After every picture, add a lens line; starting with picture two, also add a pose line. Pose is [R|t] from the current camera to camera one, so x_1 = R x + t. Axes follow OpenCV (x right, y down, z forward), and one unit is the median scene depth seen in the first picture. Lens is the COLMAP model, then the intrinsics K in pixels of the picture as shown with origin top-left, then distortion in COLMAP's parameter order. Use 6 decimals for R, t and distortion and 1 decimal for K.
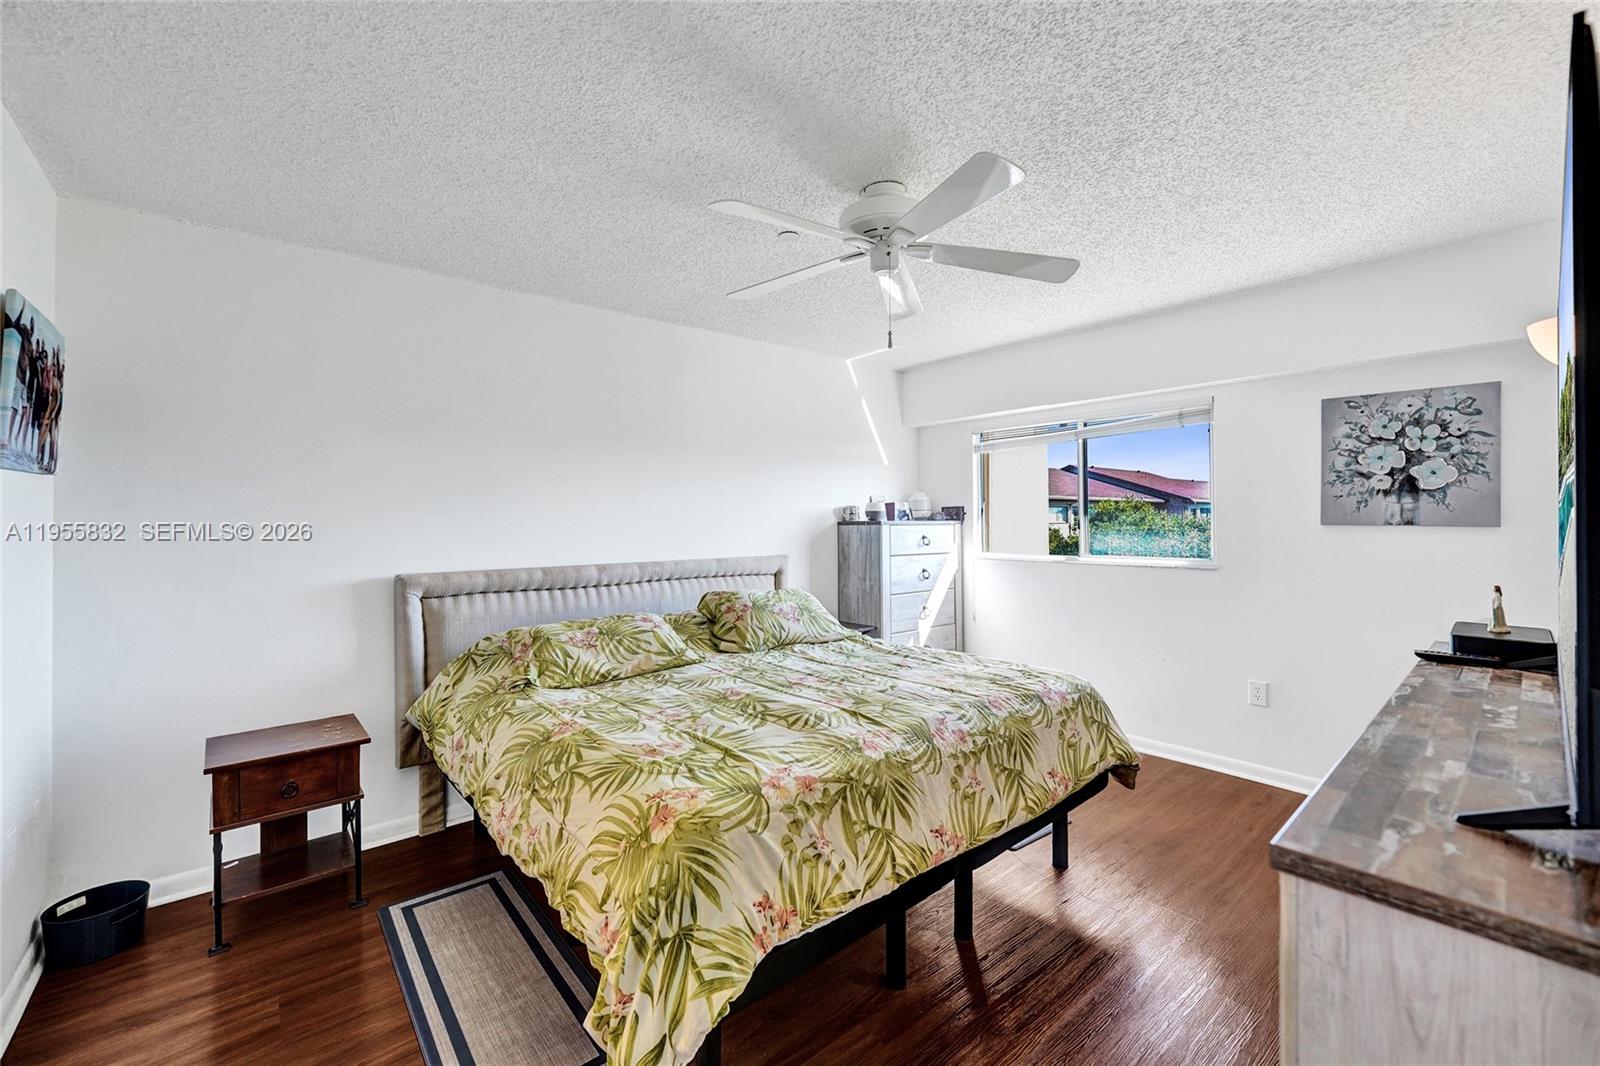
lens RADIAL K [[643.8, 0, 803.6], [0, 643.8, 524.1], [0, 0, 1]] dist [-0.000505, -0.000023]
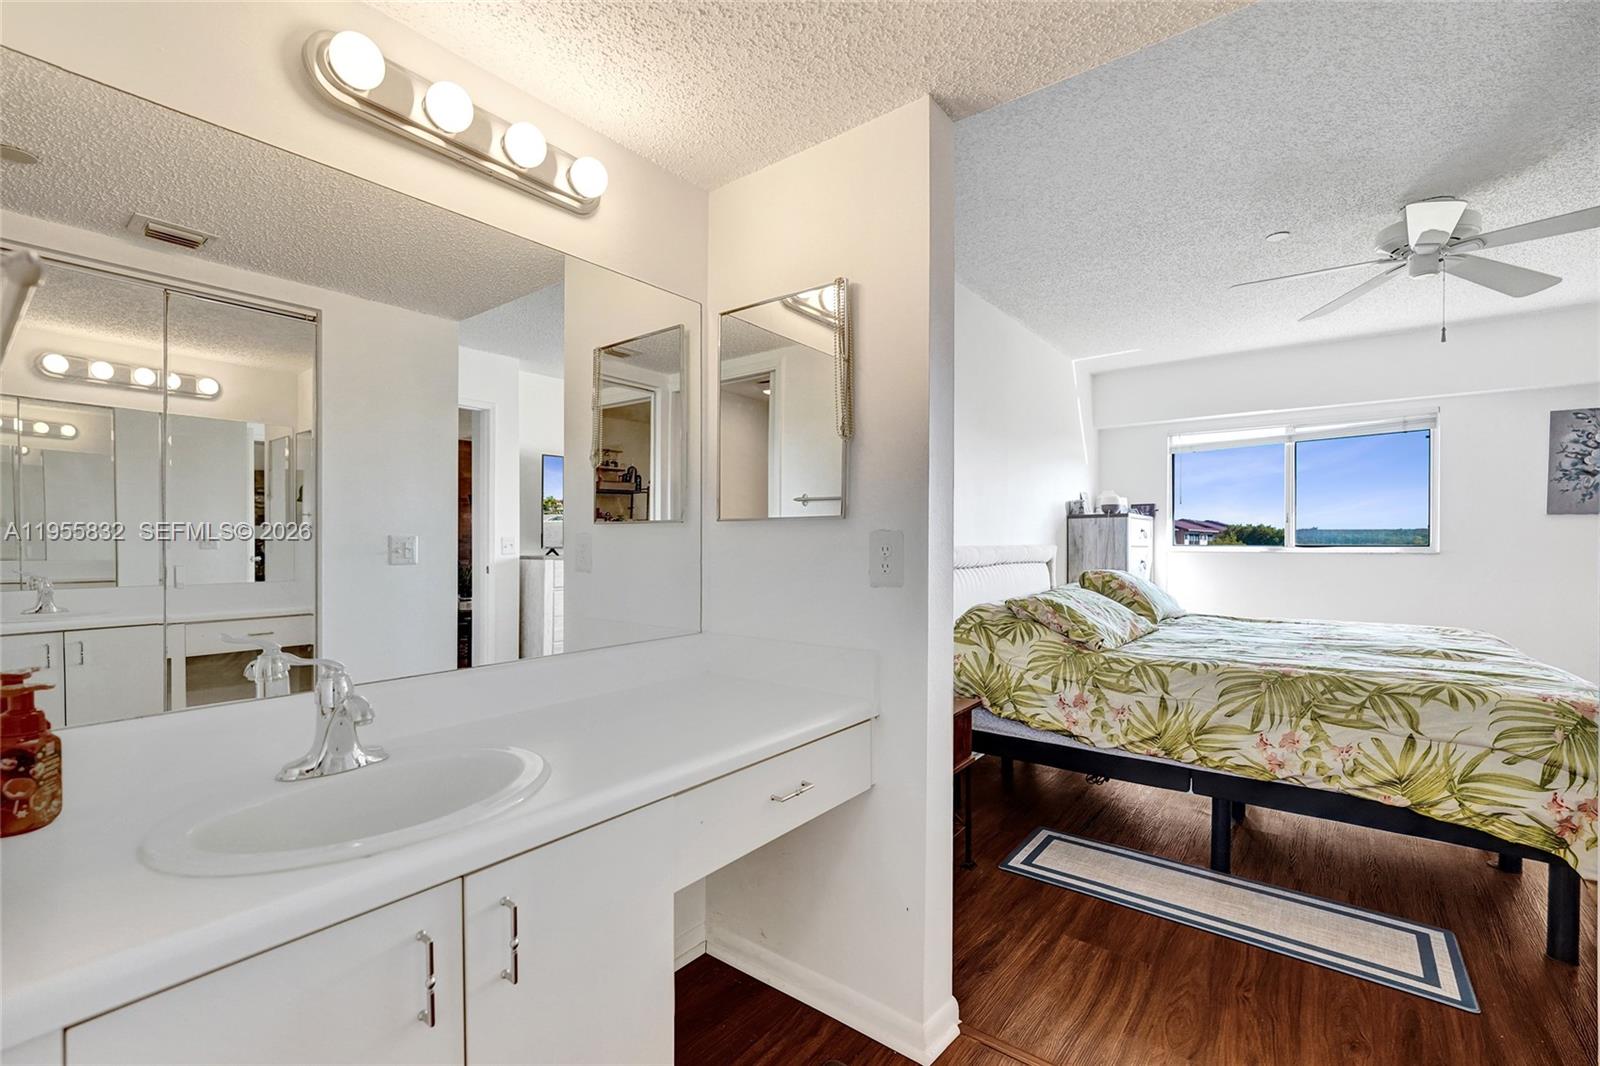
lens RADIAL K [[668.1, 0, 798.1], [0, 668.1, 544.4], [0, 0, 1]] dist [-0.002987, -0.000453]
pose [[0.983304, 0.005361, 0.181893, -0.828625], [-0.005684, 0.999983, 0.001252, 0.065649], [-0.181883, -0.002265, 0.983317, 0.019514]]
